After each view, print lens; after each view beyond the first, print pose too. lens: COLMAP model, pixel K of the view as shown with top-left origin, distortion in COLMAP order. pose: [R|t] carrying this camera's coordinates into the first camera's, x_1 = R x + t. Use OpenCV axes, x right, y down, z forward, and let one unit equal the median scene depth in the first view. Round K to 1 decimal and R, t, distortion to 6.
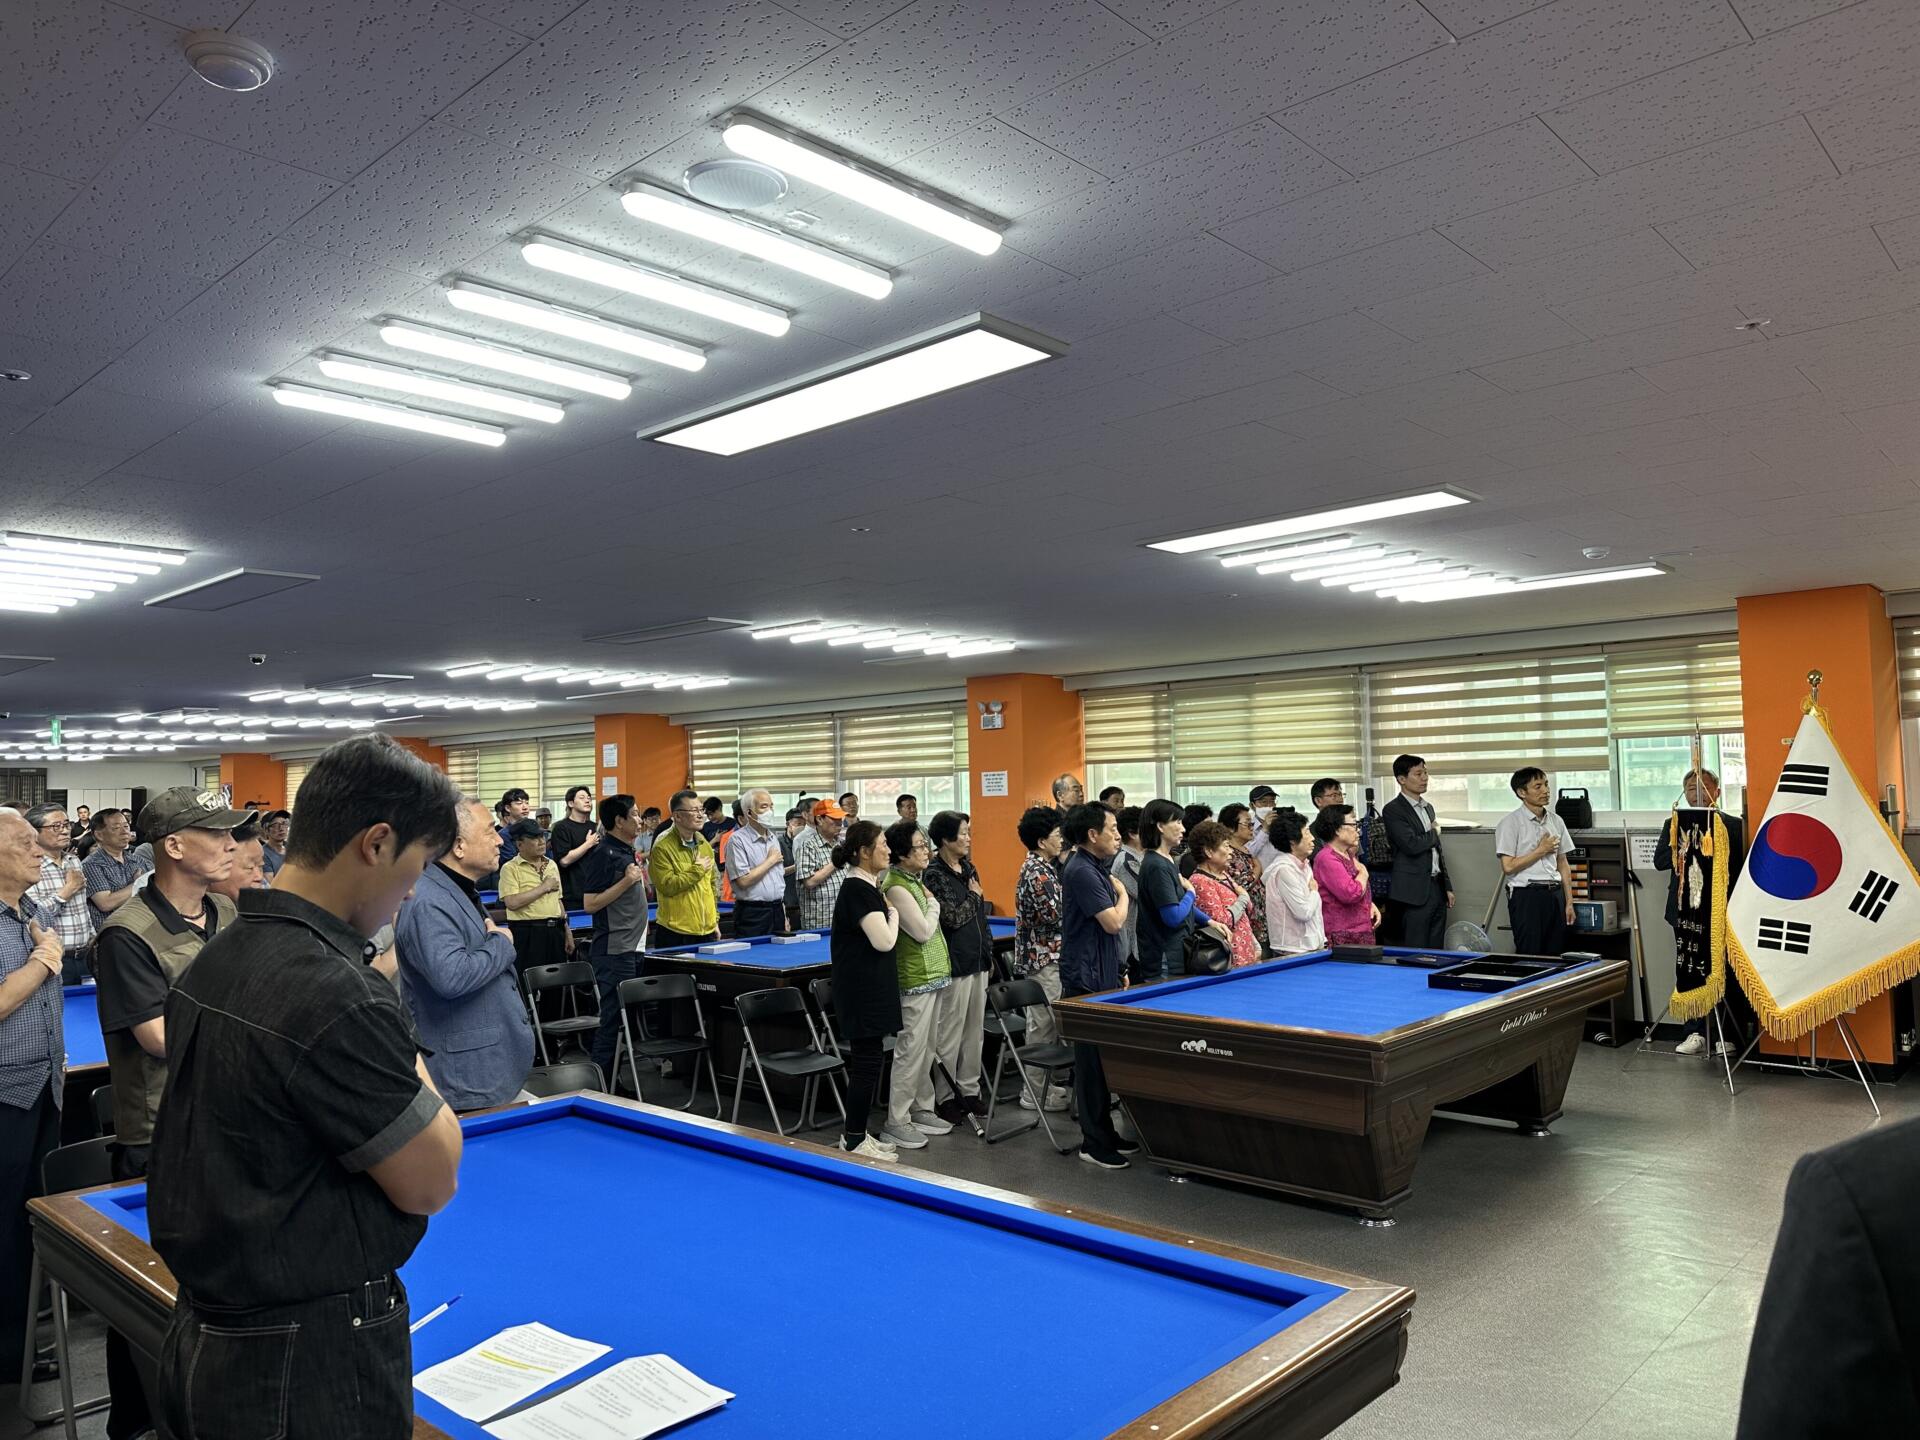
lens RADIAL K [[1332.3, 0, 954.3], [0, 1332.3, 726.9], [0, 0, 1]] dist [0.194768, -0.383556]
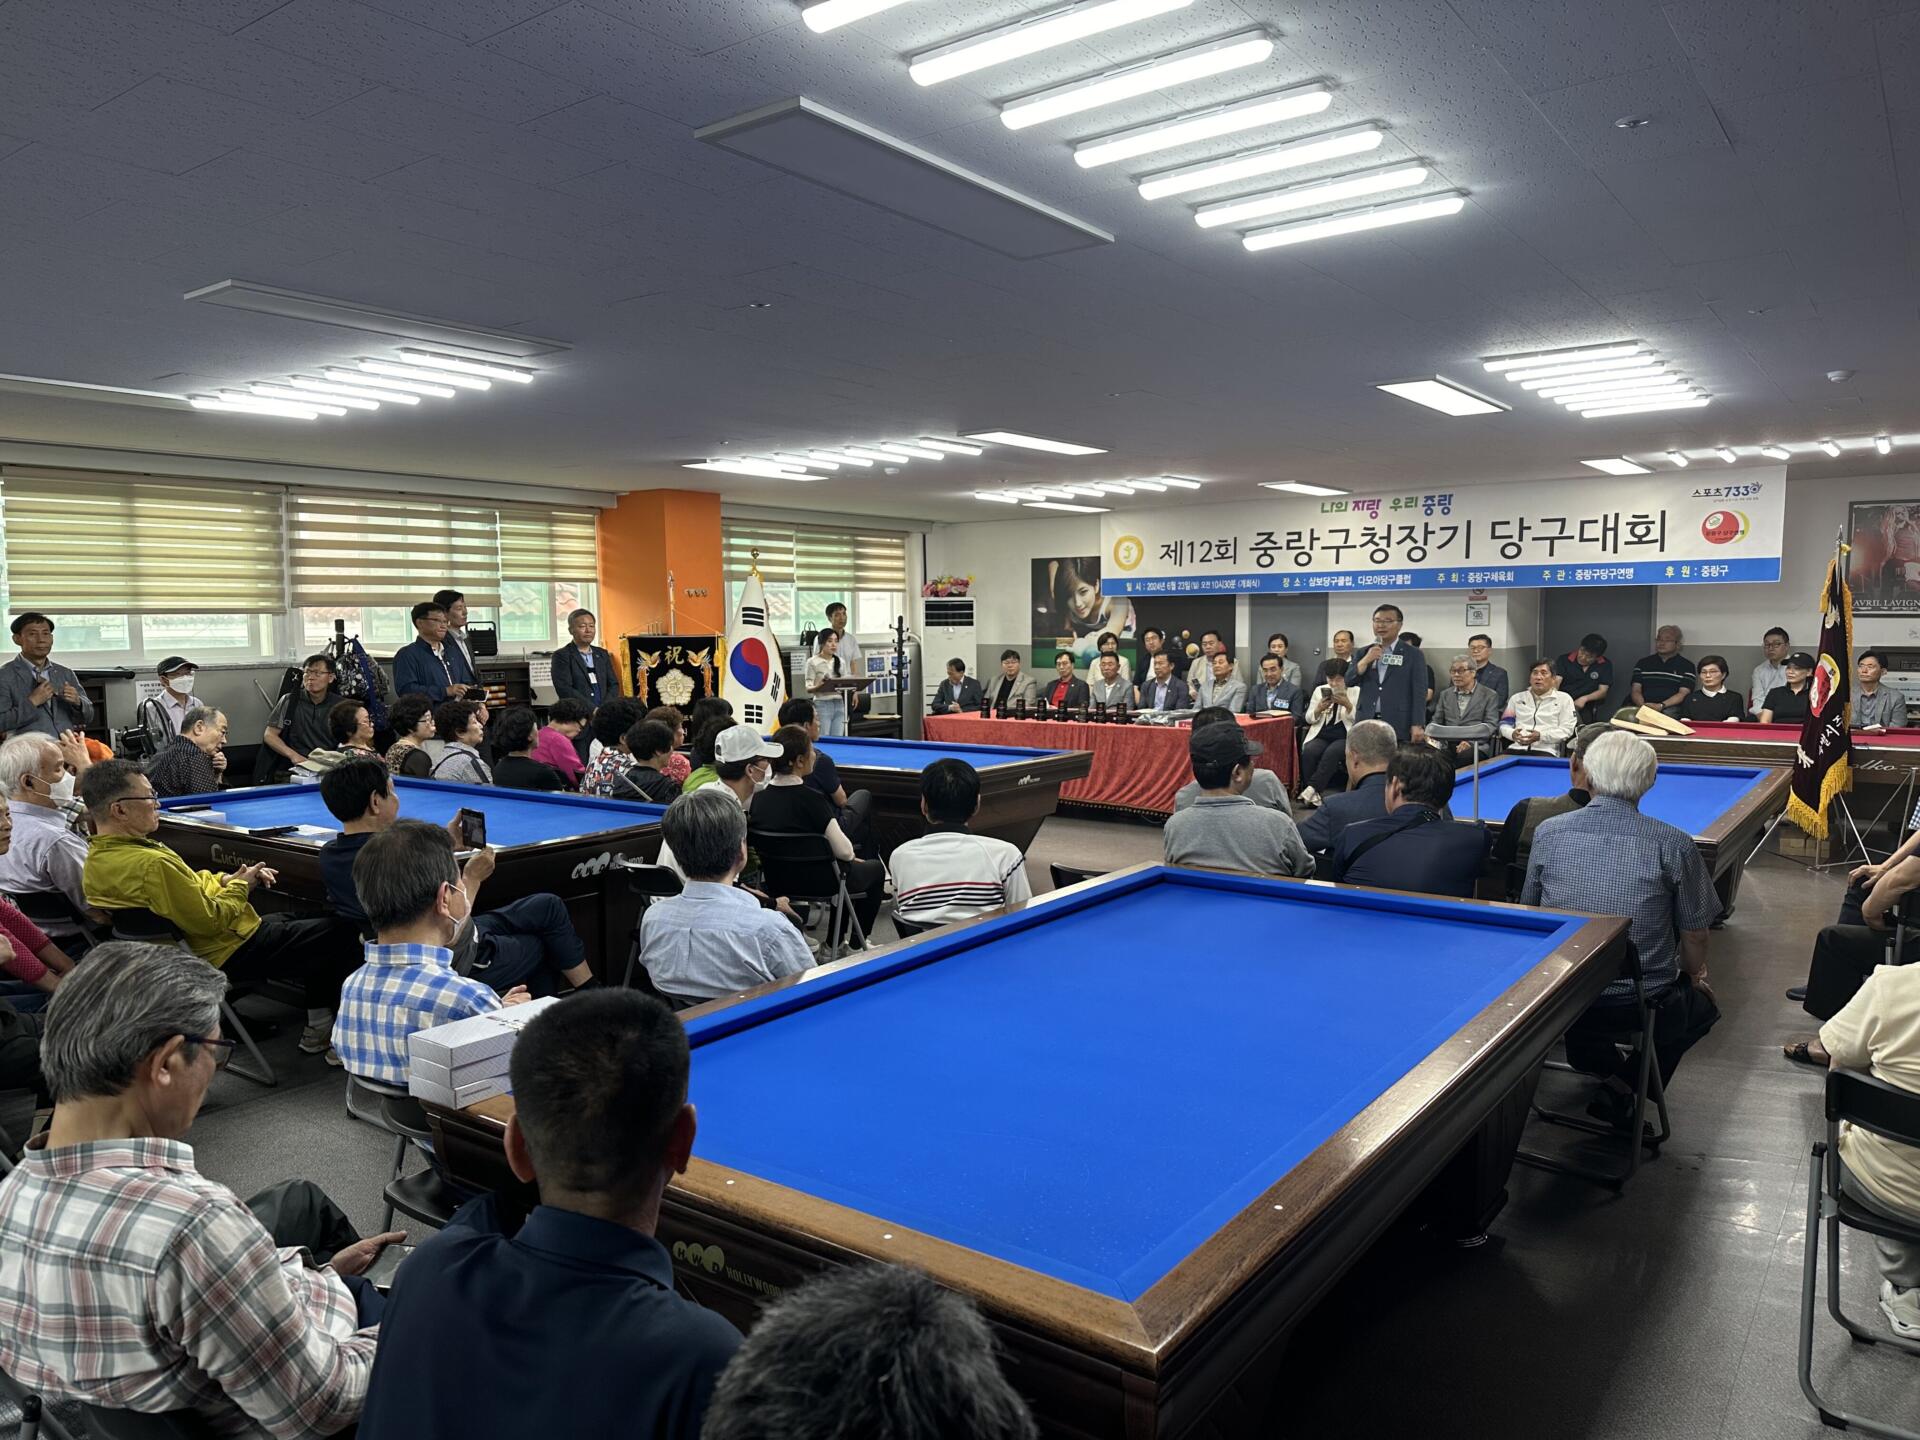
lens RADIAL K [[1332.3, 0, 954.3], [0, 1332.3, 726.9], [0, 0, 1]] dist [0.194768, -0.383556]
pose [[-0.114884, -0.060779, 0.991518, -0.978295], [-0.038943, 0.997635, 0.056642, 0.069537], [-0.992615, -0.032105, -0.116979, 0.941043]]
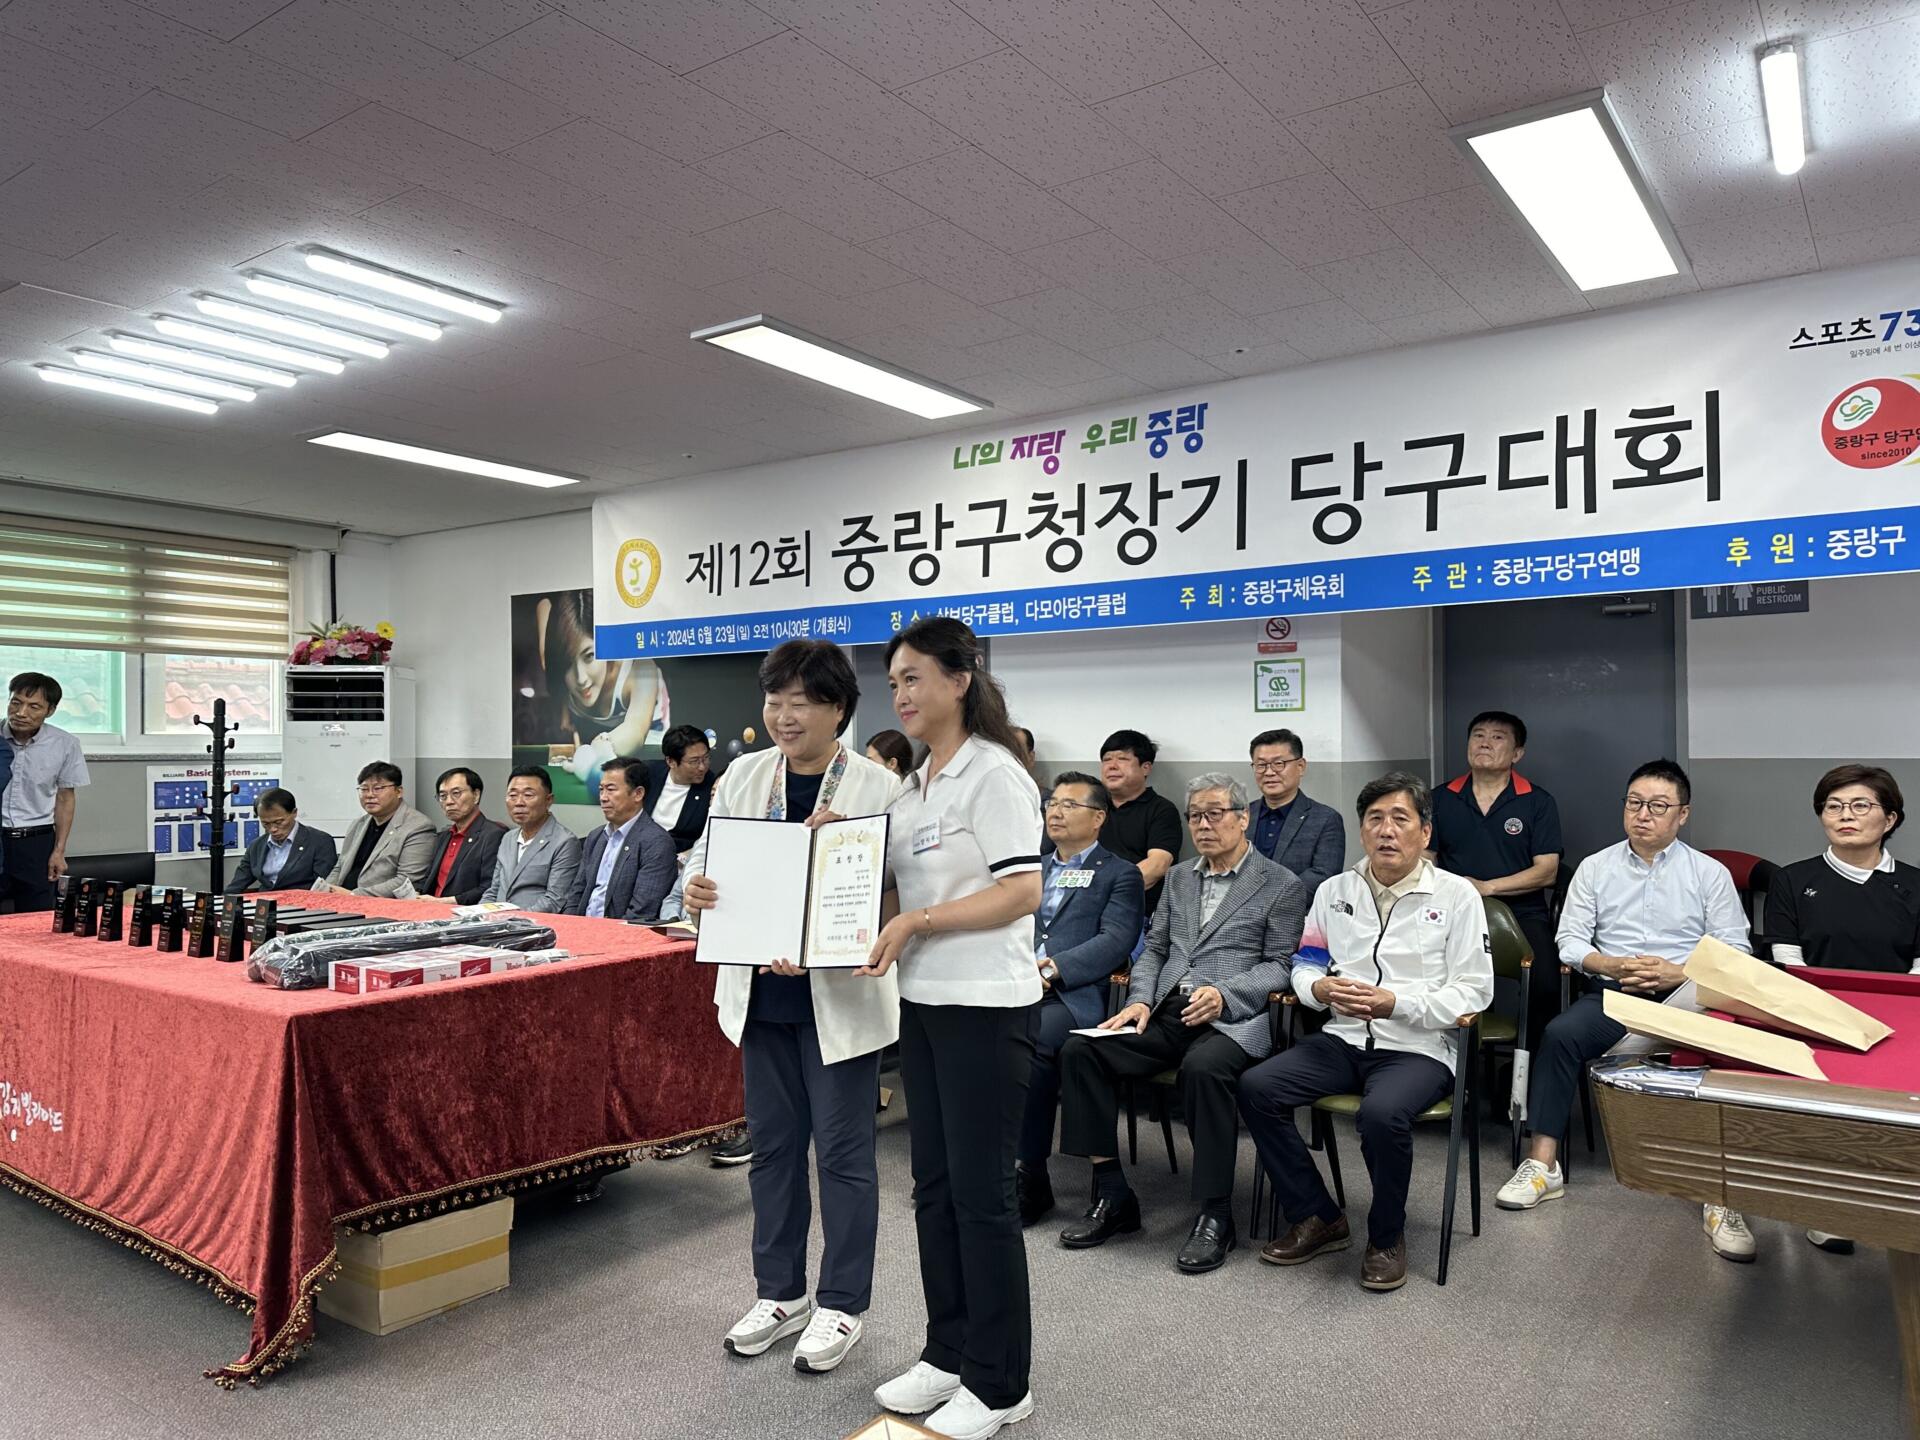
lens RADIAL K [[1332.3, 0, 954.3], [0, 1332.3, 726.9], [0, 0, 1]] dist [0.194768, -0.383556]
pose [[-0.130209, 0.040950, 0.990641, -0.049821], [-0.043267, 0.997960, -0.046940, 0.065318], [-0.990542, -0.048974, -0.128172, 0.357972]]
